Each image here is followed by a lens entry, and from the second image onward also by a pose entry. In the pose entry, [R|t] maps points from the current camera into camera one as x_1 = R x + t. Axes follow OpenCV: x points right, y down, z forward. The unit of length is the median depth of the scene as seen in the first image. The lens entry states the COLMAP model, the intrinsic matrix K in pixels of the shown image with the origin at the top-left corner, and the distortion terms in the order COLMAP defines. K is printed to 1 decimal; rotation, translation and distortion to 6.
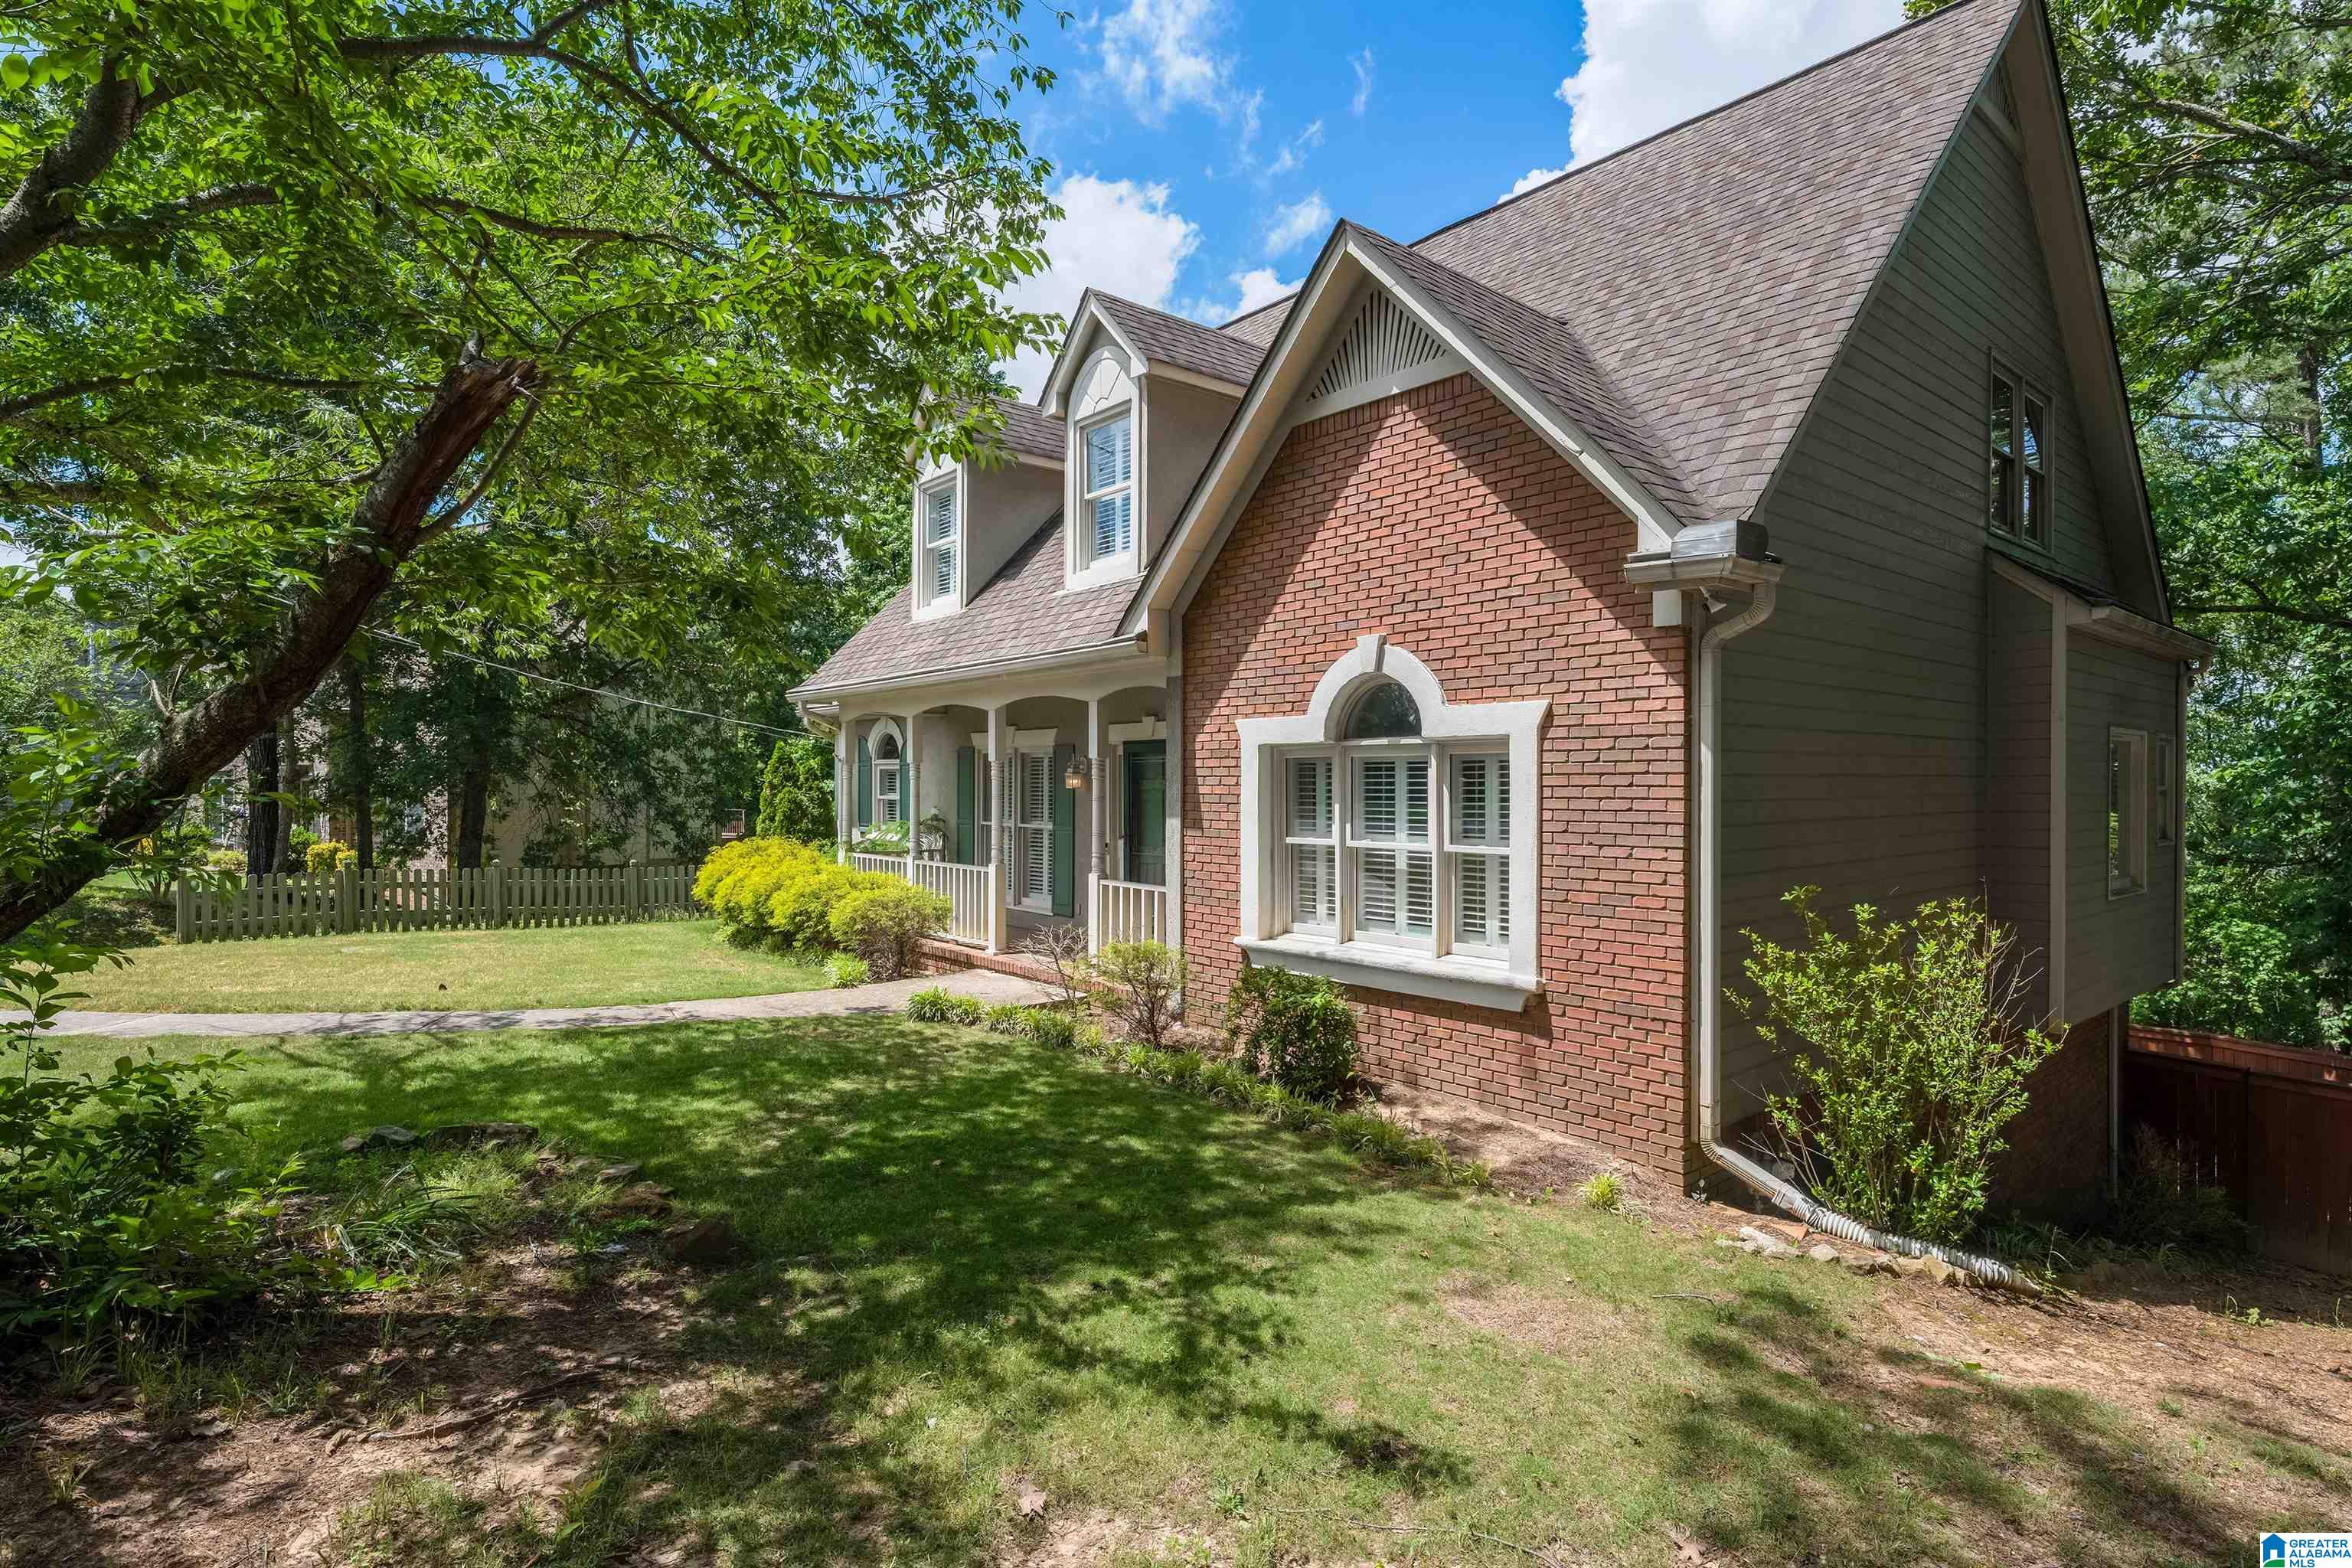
lens RADIAL K [[1195.4, 0, 1183.6], [0, 1195.4, 789.2], [0, 0, 1]] dist [0.015826, -0.000719]
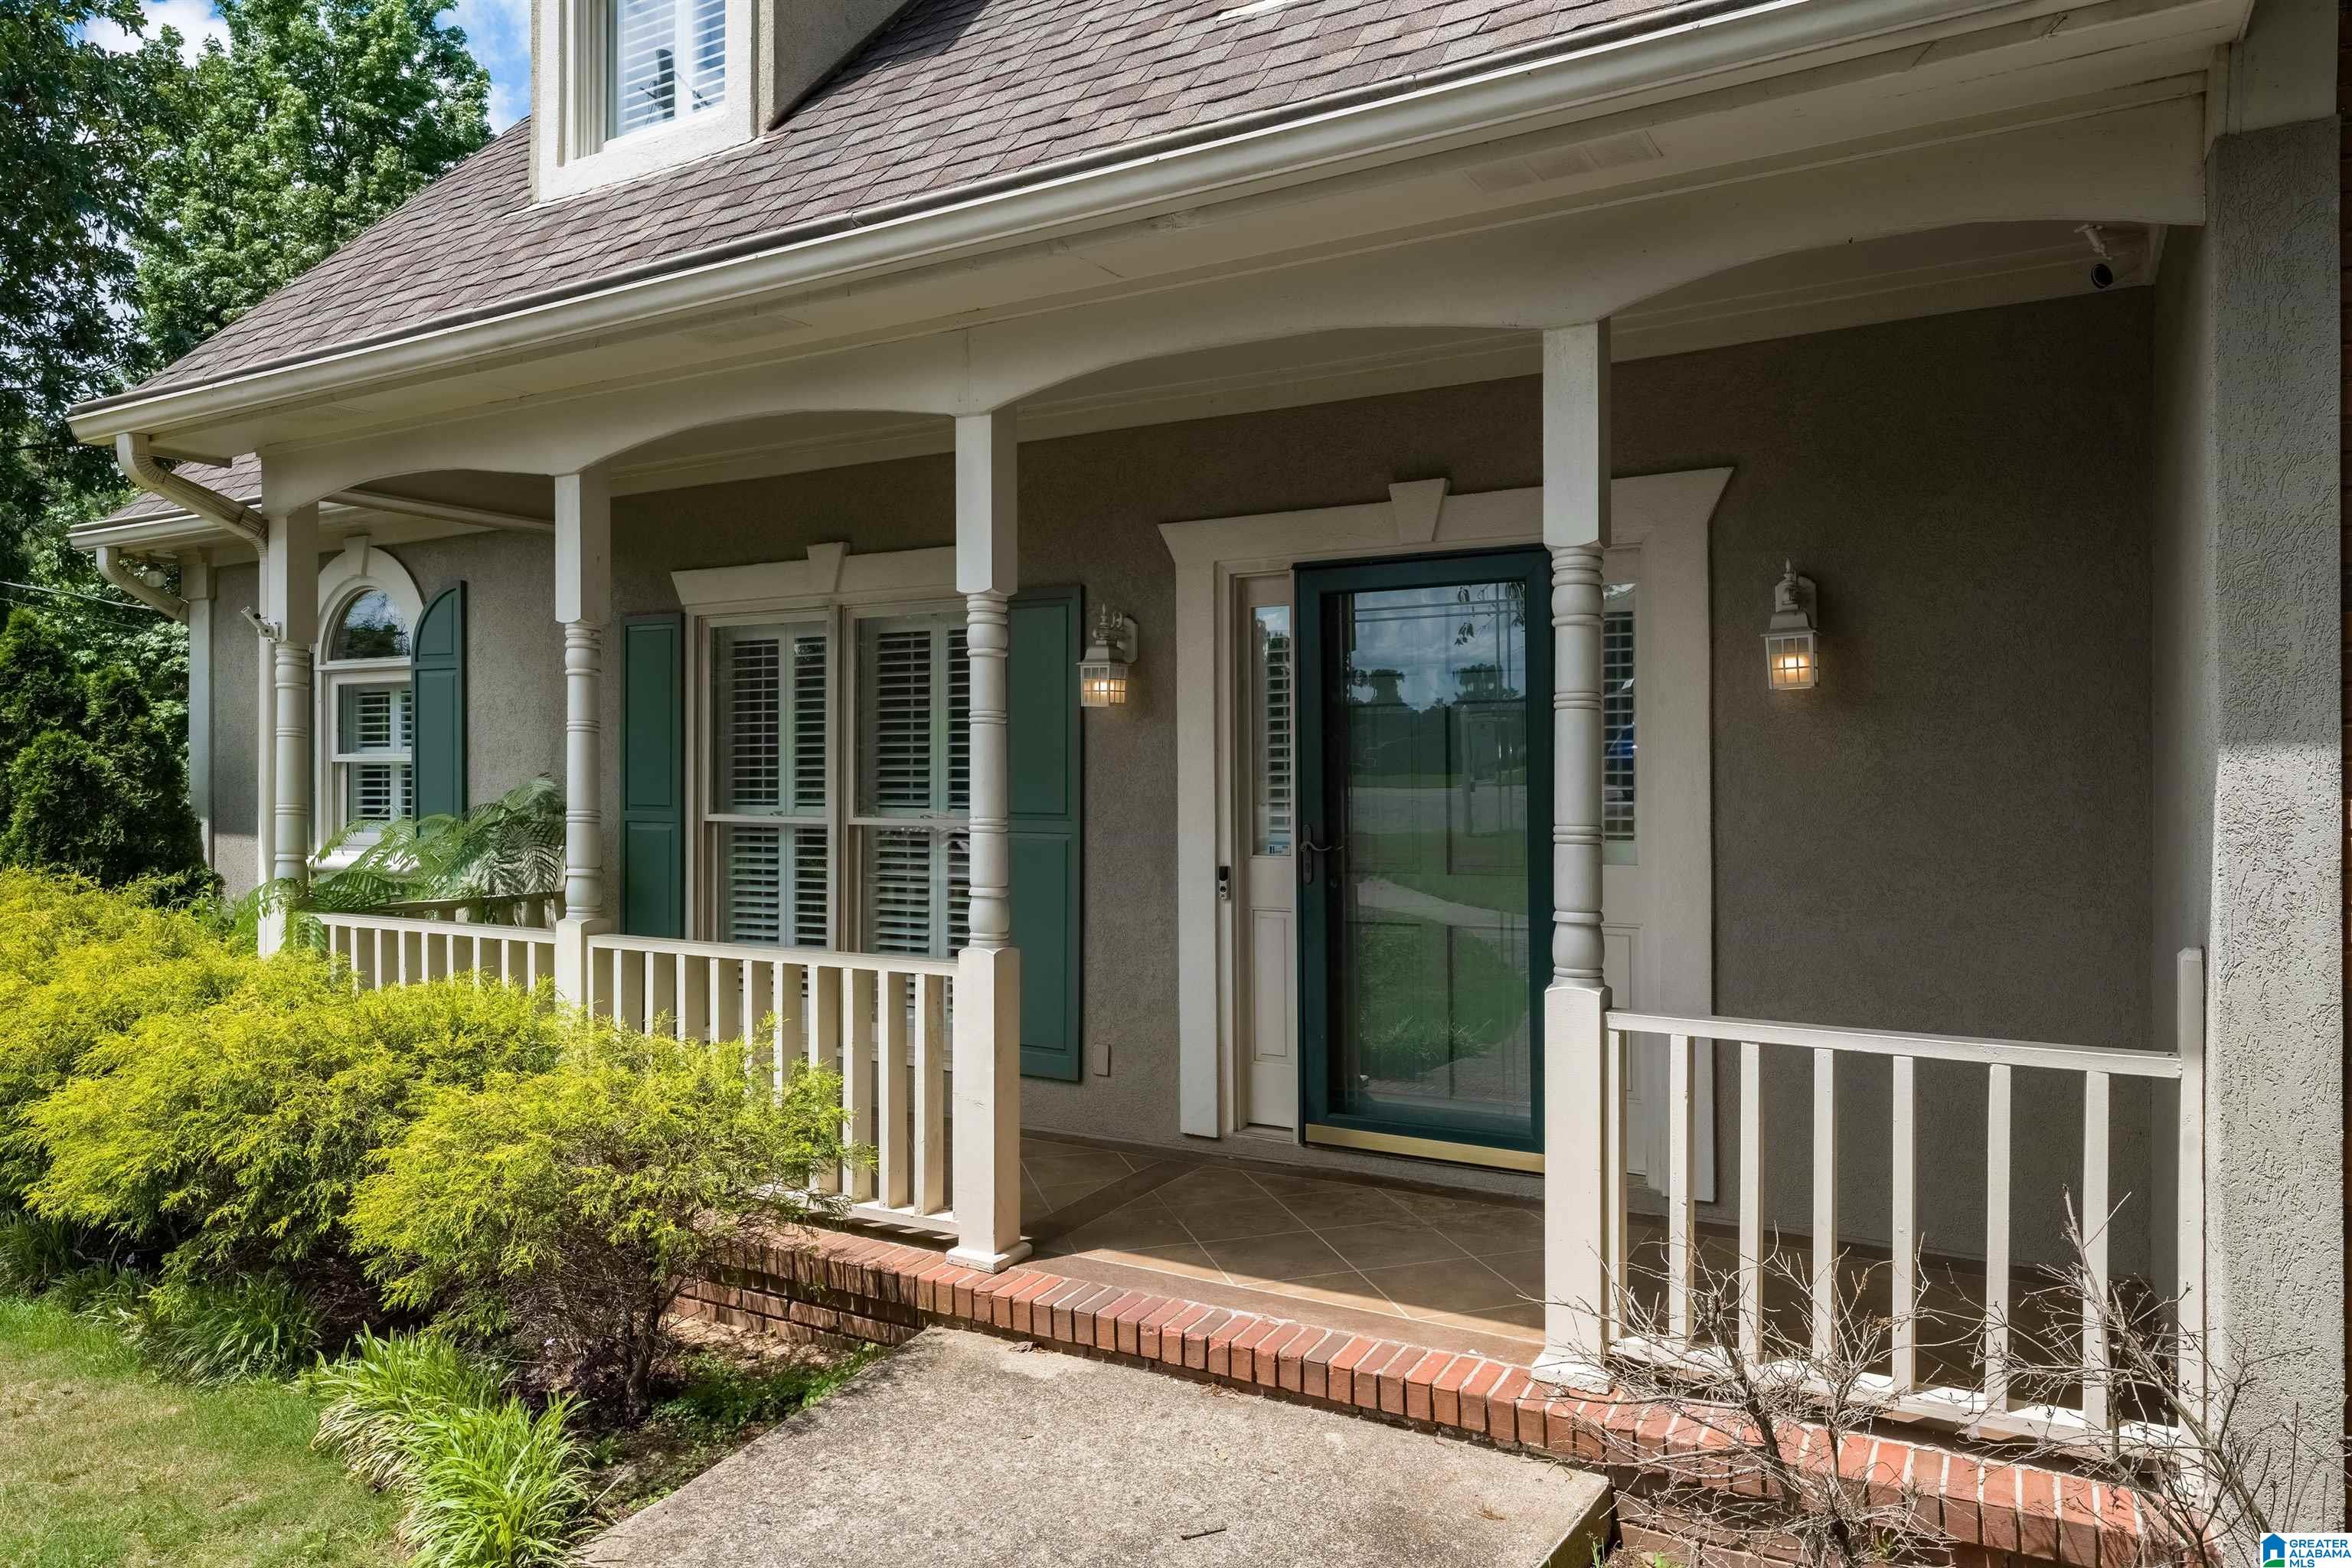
lens RADIAL K [[1490.8, 0, 1179.8], [0, 1490.8, 774.0], [0, 0, 1]] dist [0.020219, 0.001140]
pose [[0.938223, -0.009856, 0.345890, -0.343331], [0.009679, 0.999951, 0.002240, 0.028281], [-0.345895, 0.001246, 0.938273, 0.927703]]
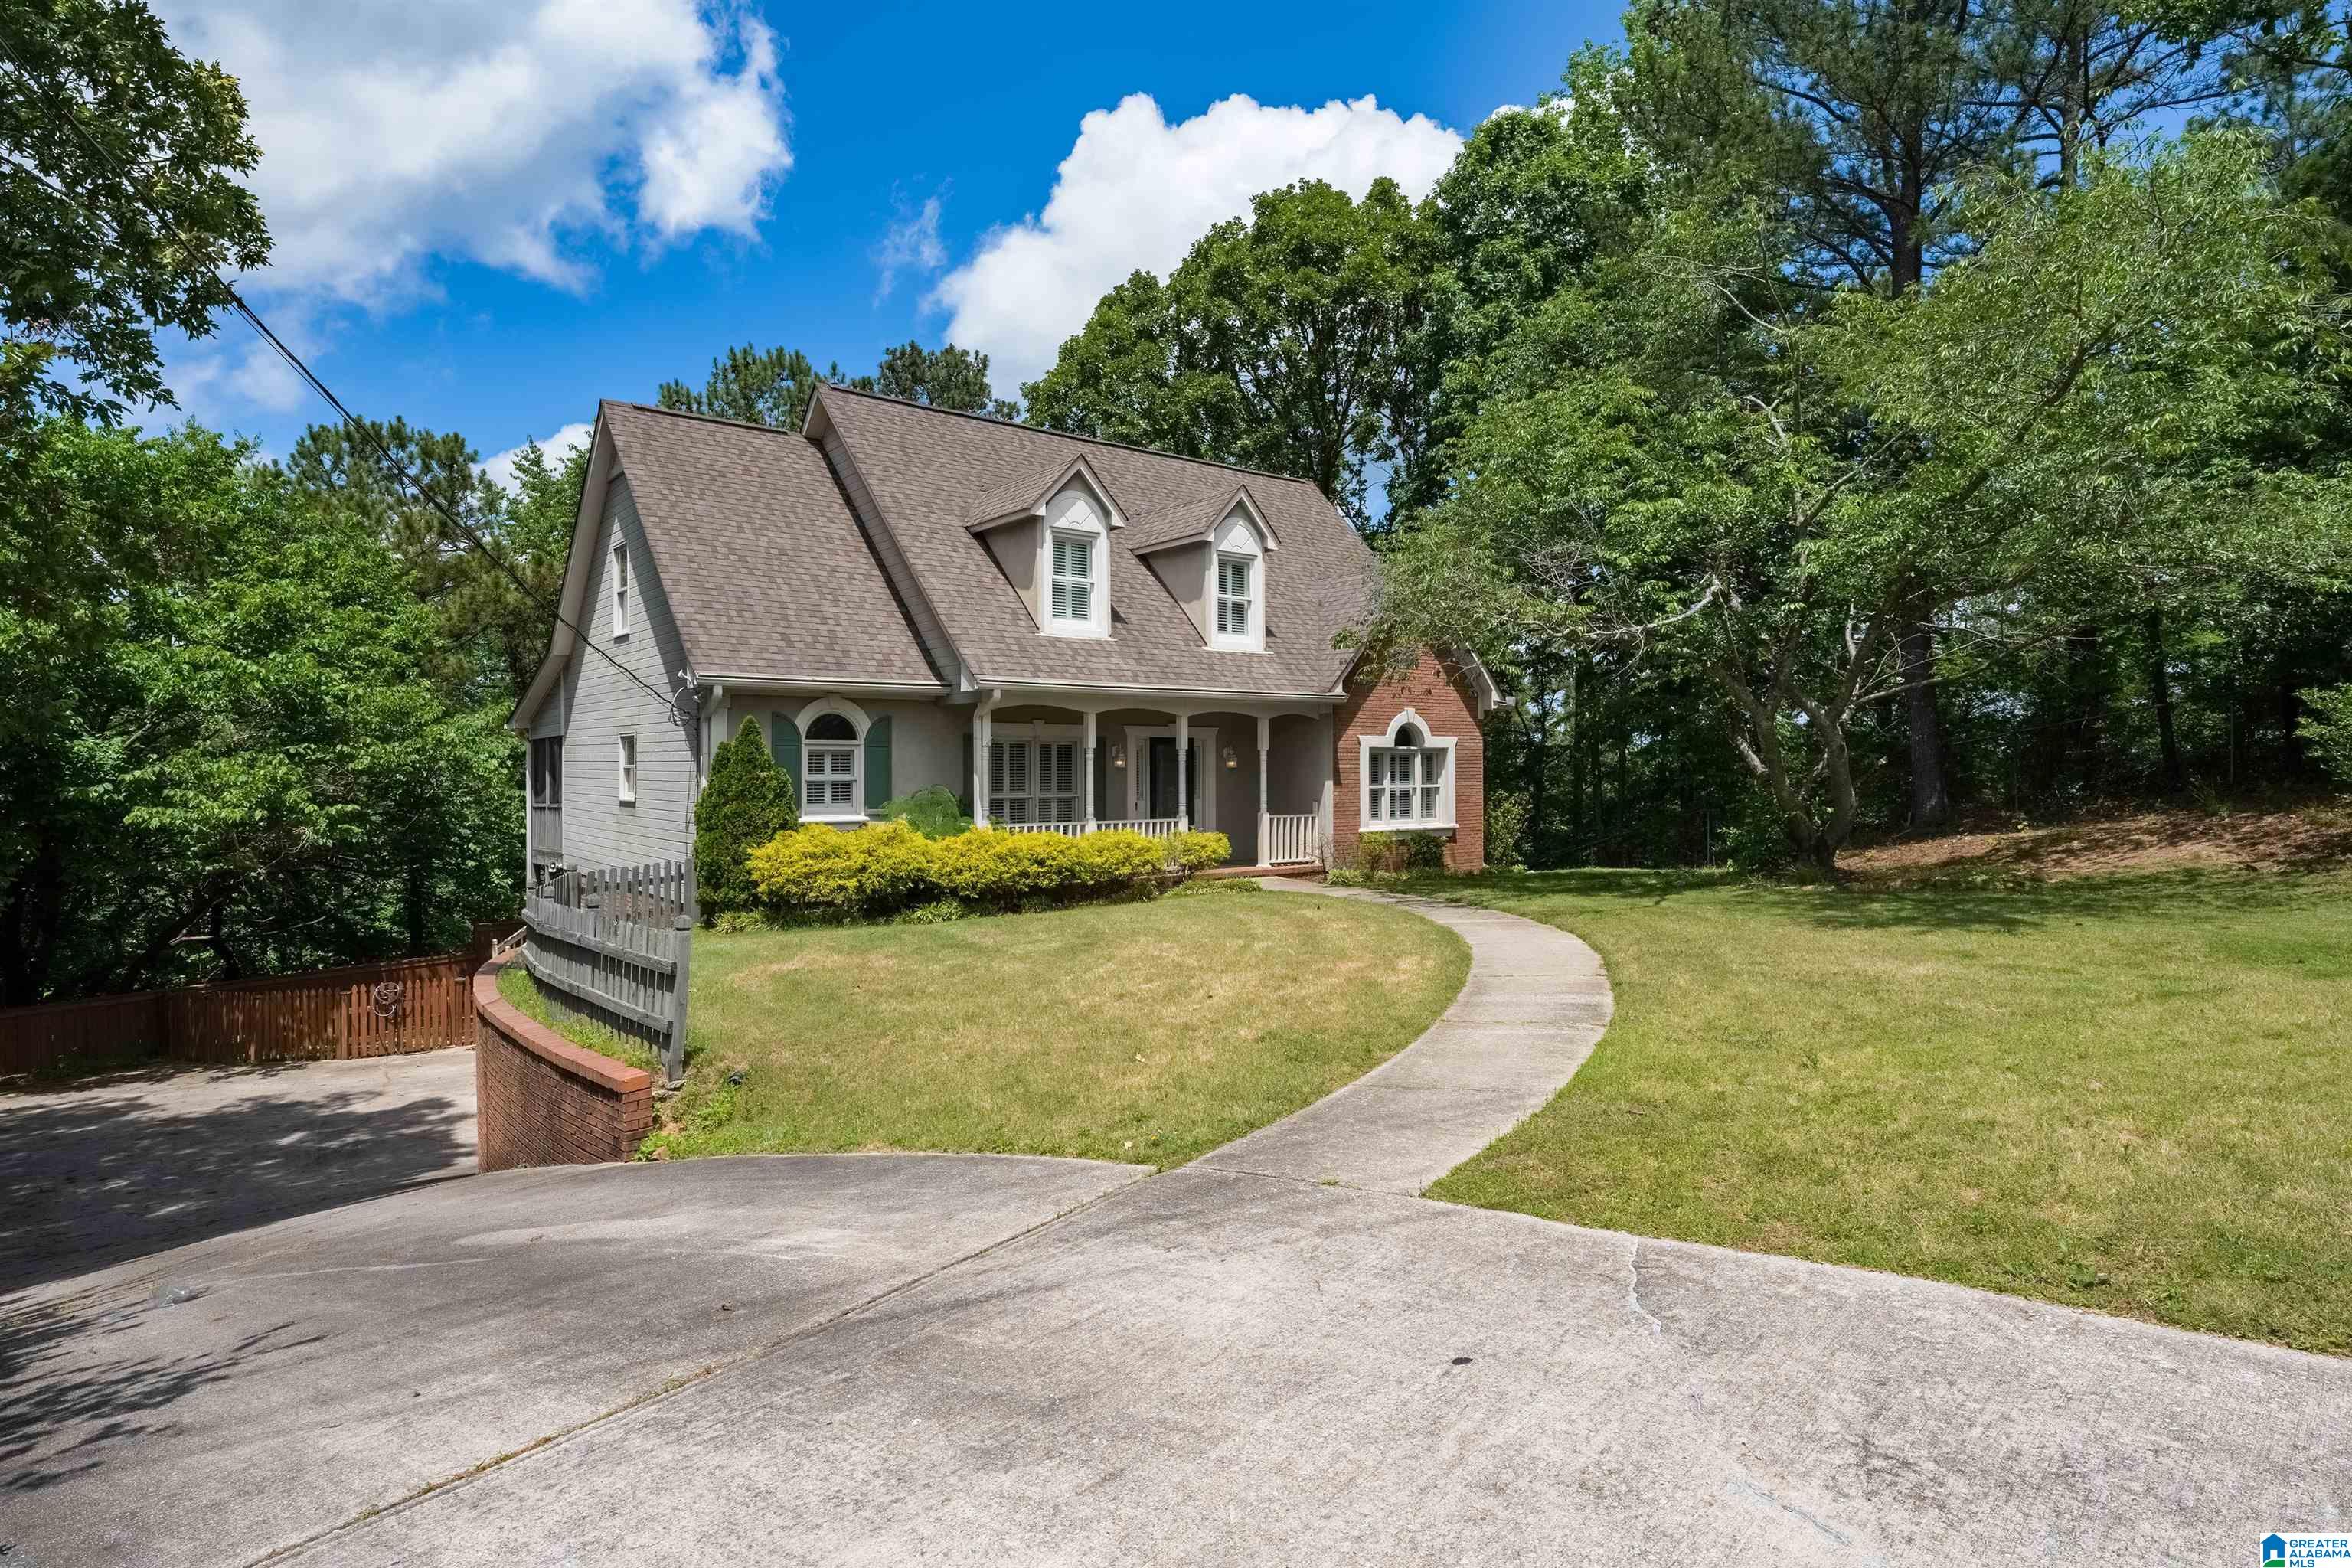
lens RADIAL K [[1243.8, 0, 1172.4], [0, 1243.8, 774.8], [0, 0, 1]] dist [0.003831, -0.000723]
pose [[0.025151, -0.010905, 0.999624, -2.553258], [0.005114, 0.999929, 0.010780, -0.011393], [-0.999671, 0.004841, 0.025205, 1.405072]]
